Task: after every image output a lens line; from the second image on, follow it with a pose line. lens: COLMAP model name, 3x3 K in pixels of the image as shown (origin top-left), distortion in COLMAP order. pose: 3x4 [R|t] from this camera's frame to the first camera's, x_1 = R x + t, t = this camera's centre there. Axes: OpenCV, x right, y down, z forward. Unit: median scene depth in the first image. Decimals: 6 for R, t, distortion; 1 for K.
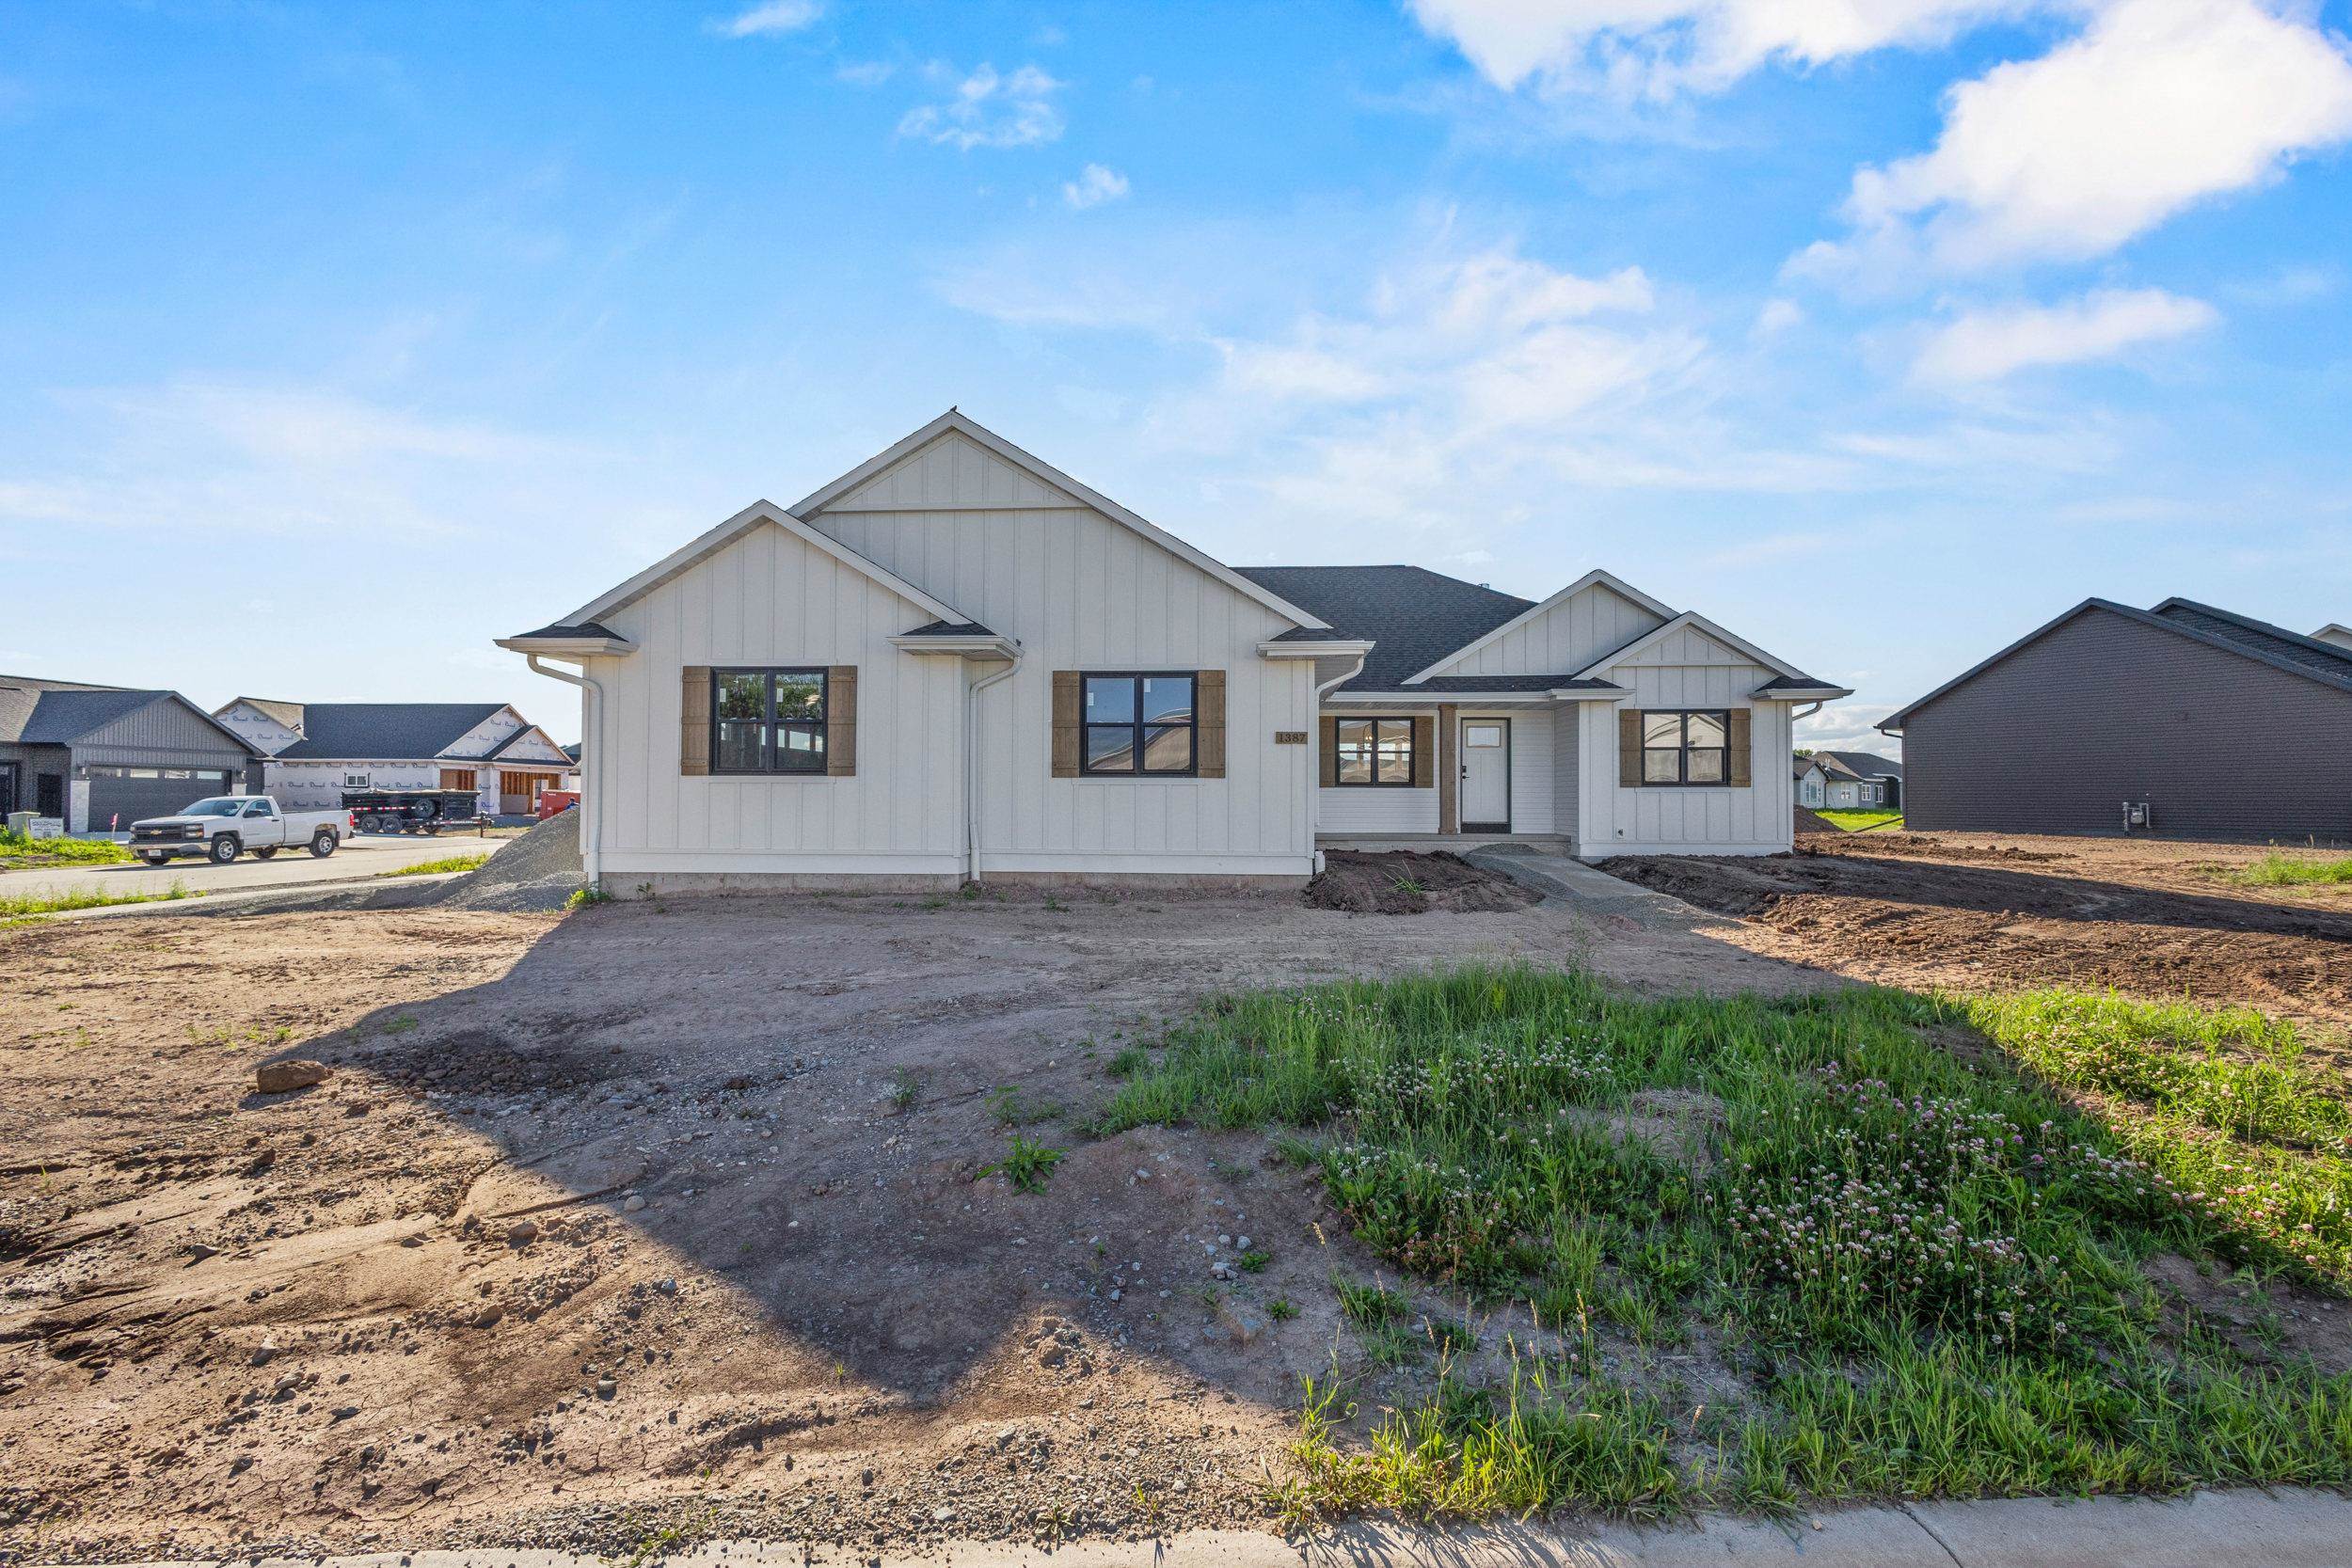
lens RADIAL K [[1074.1, 0, 1177.0], [0, 1074.1, 776.3], [0, 0, 1]] dist [0.004171, -0.000385]
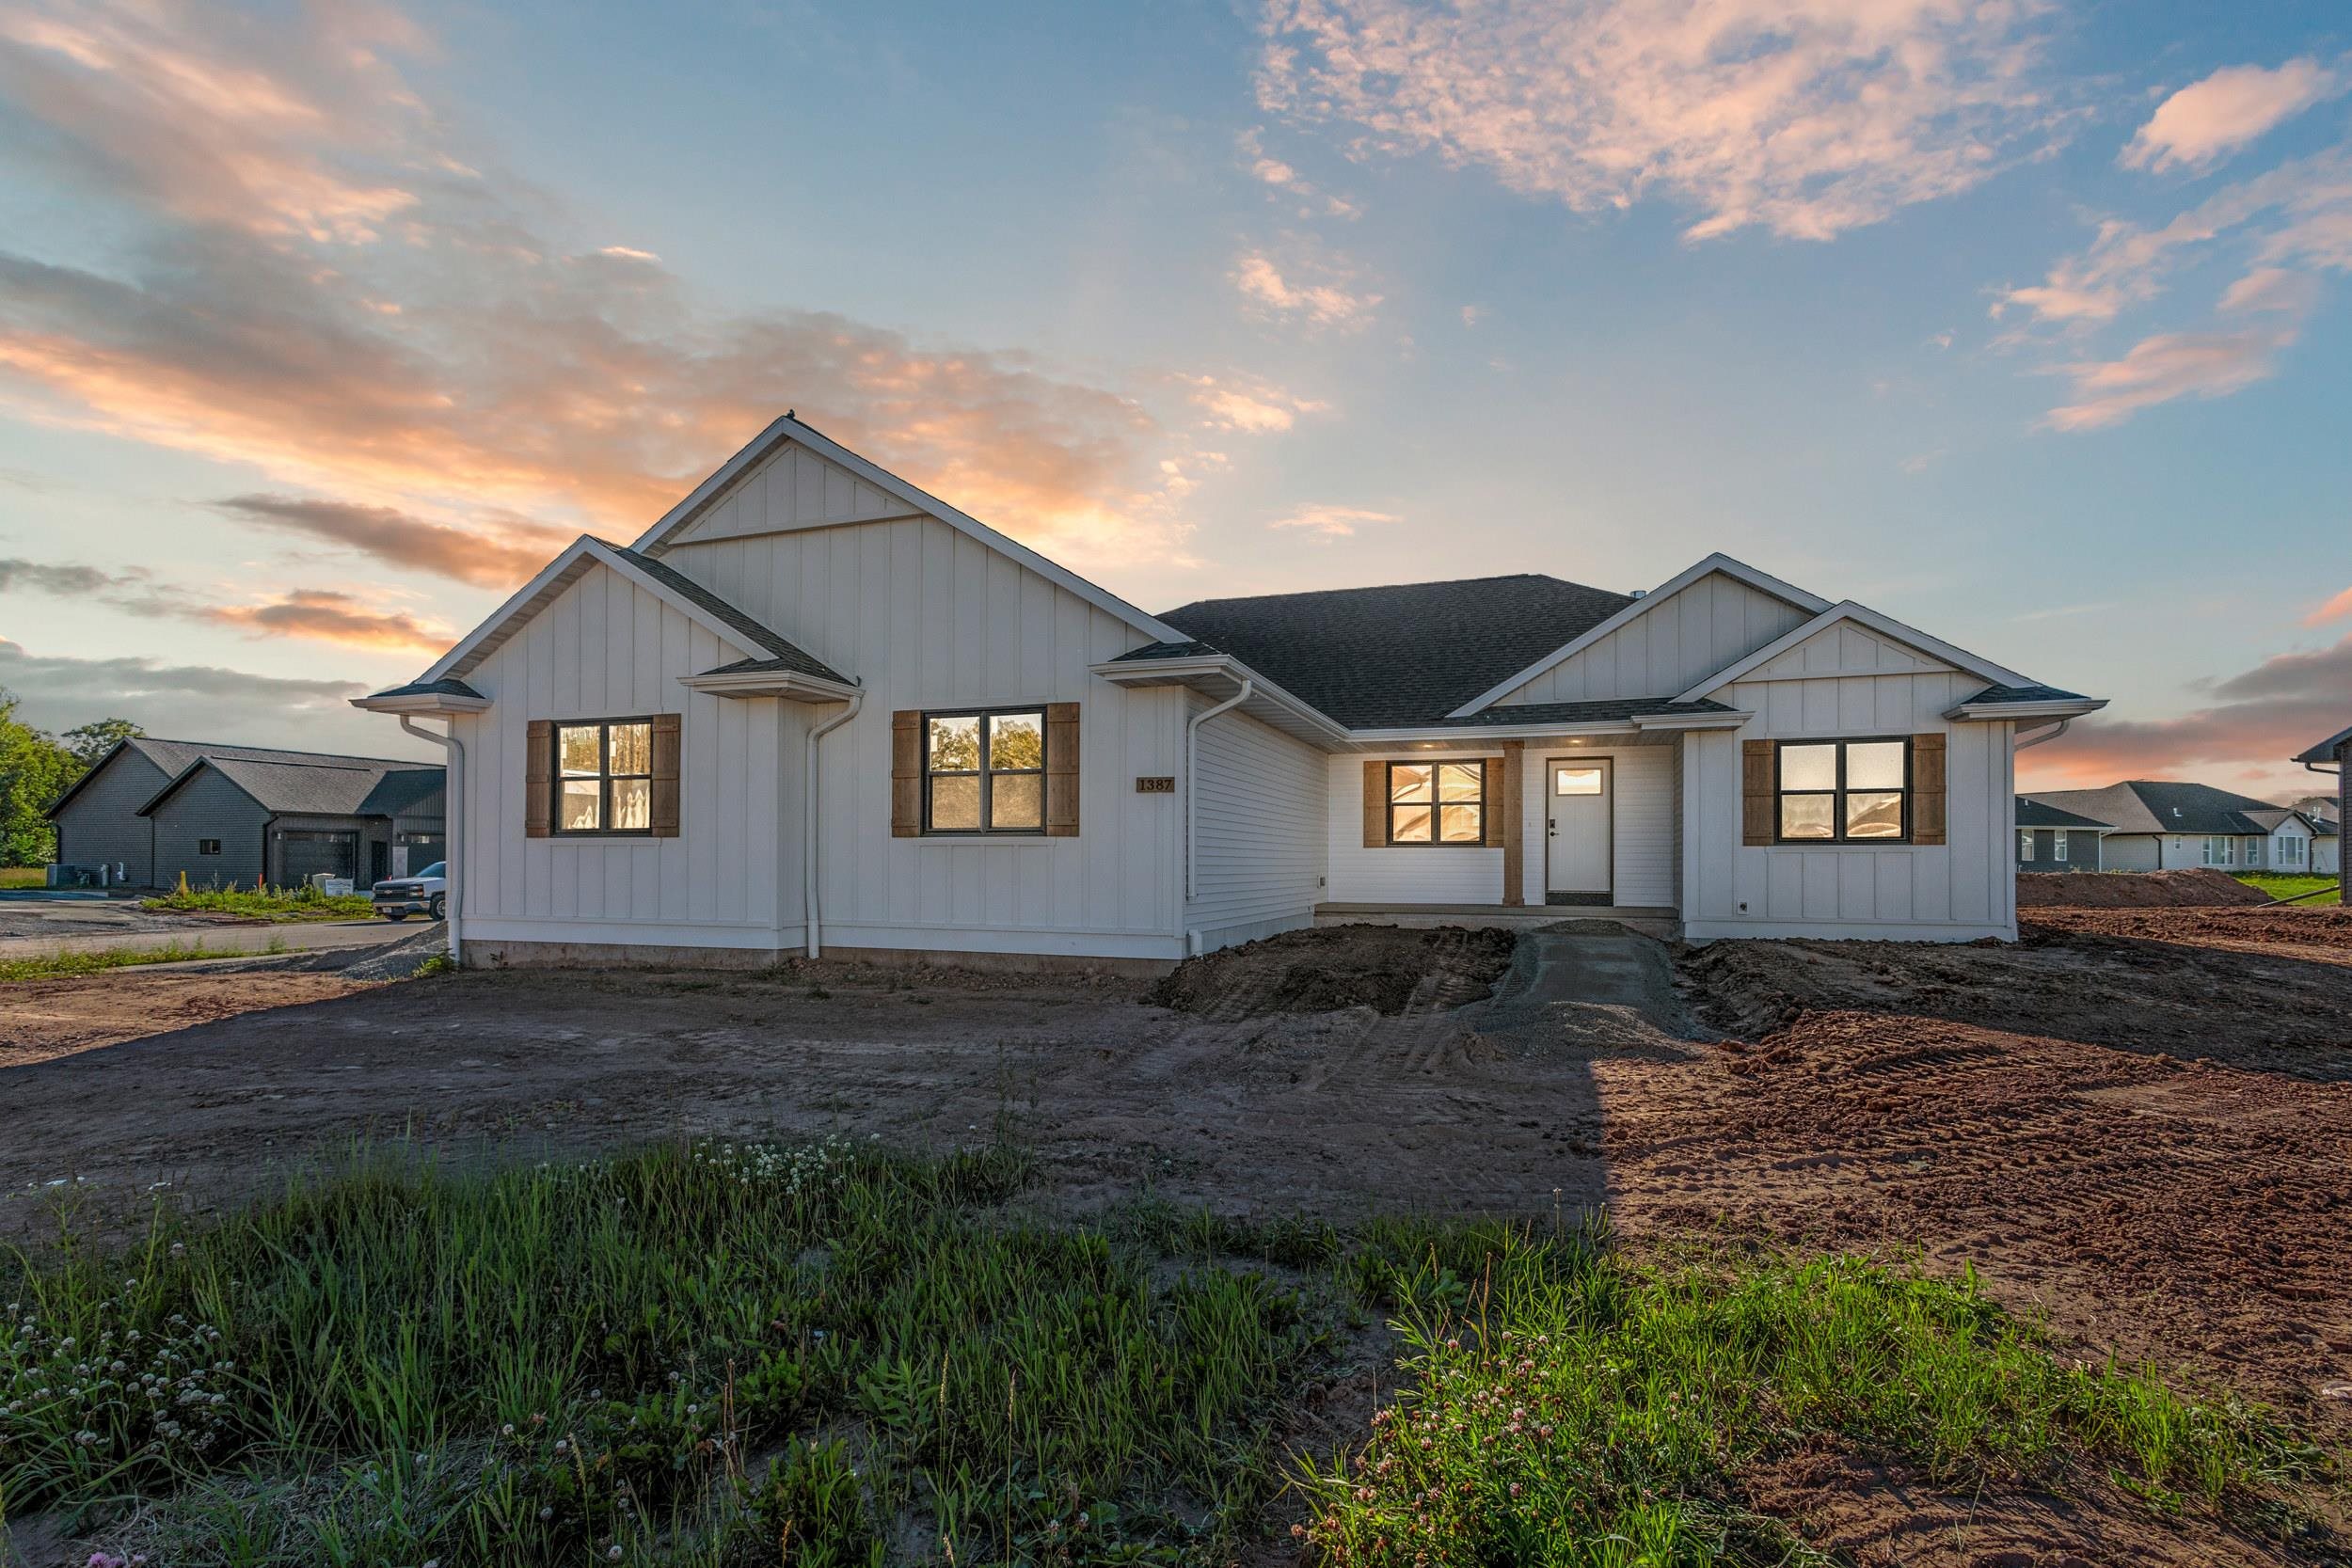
lens RADIAL K [[1109.7, 0, 1170.0], [0, 1109.7, 851.7], [0, 0, 1]] dist [0.002532, -0.000202]
pose [[0.961249, -0.003292, -0.275662, 0.335178], [0.006763, 0.999909, 0.011644, 0.003762], [0.275599, -0.013057, 0.961184, 0.218708]]
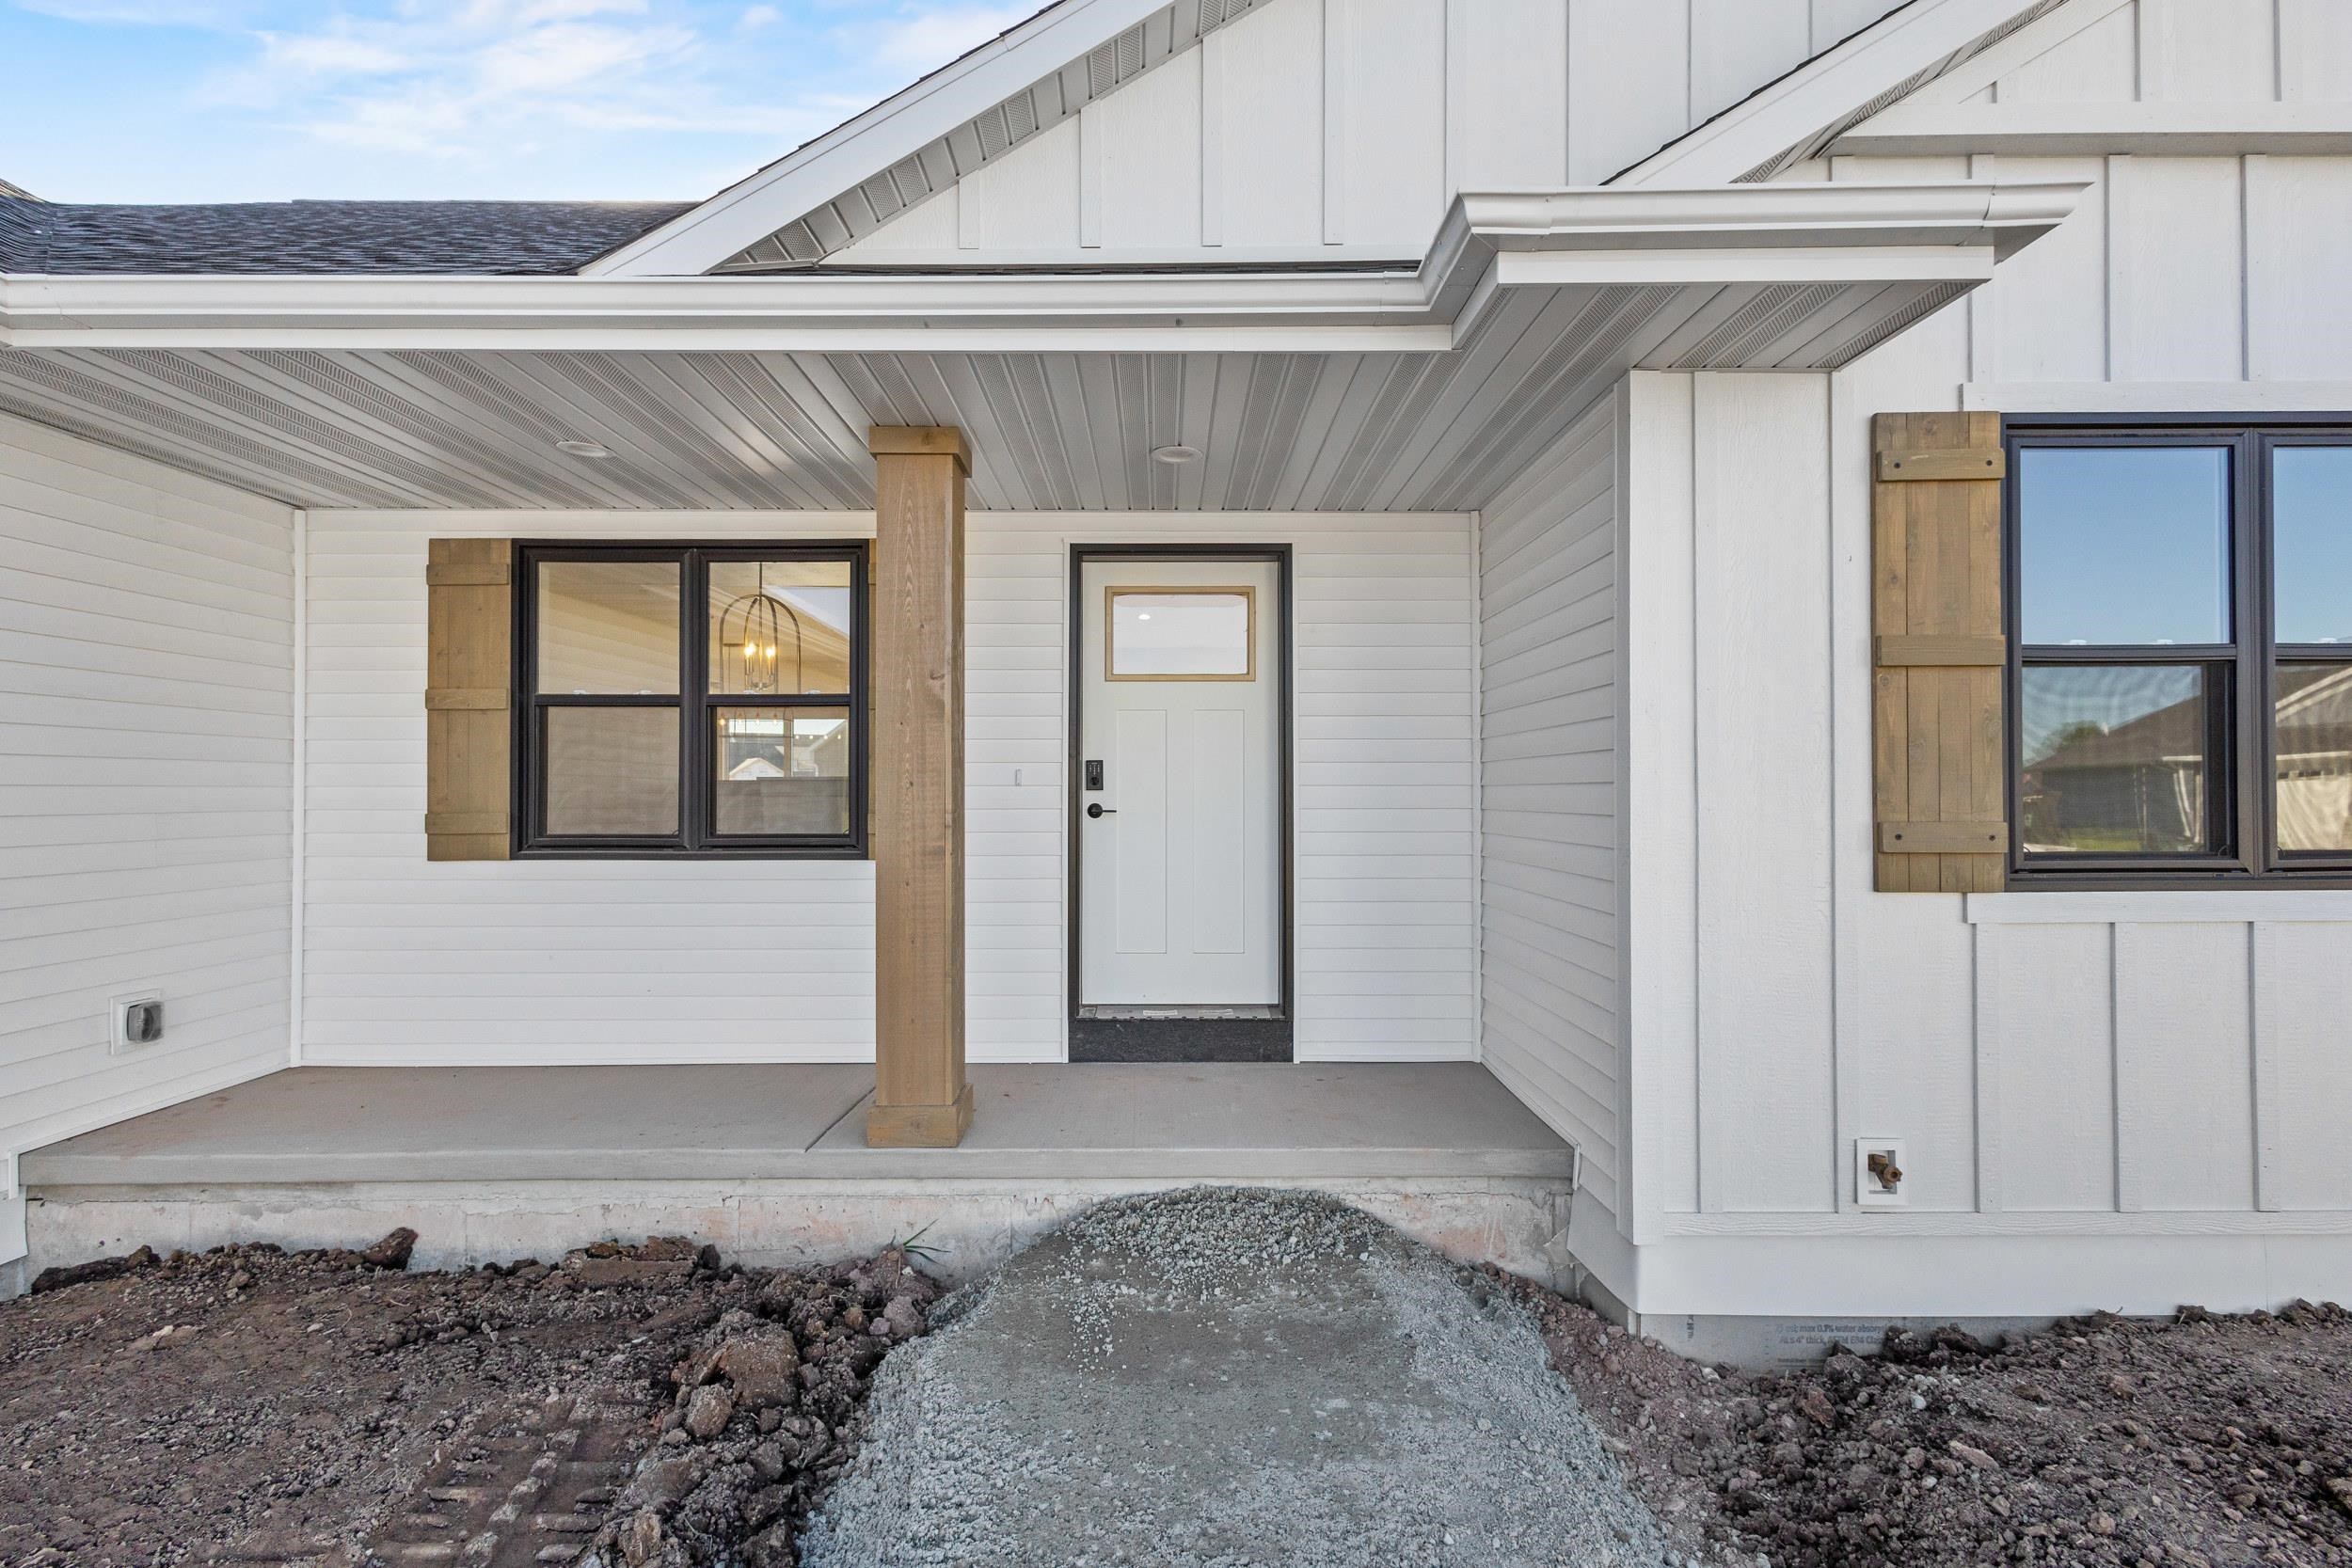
lens RADIAL K [[1081.0, 0, 1175.6], [0, 1081.0, 778.3], [0, 0, 1]] dist [0.003624, -0.000041]
pose [[0.997545, -0.003882, 0.069914, 0.404802], [0.003291, 0.999958, 0.008555, -0.011720], [-0.069945, -0.008304, 0.997516, 1.157936]]
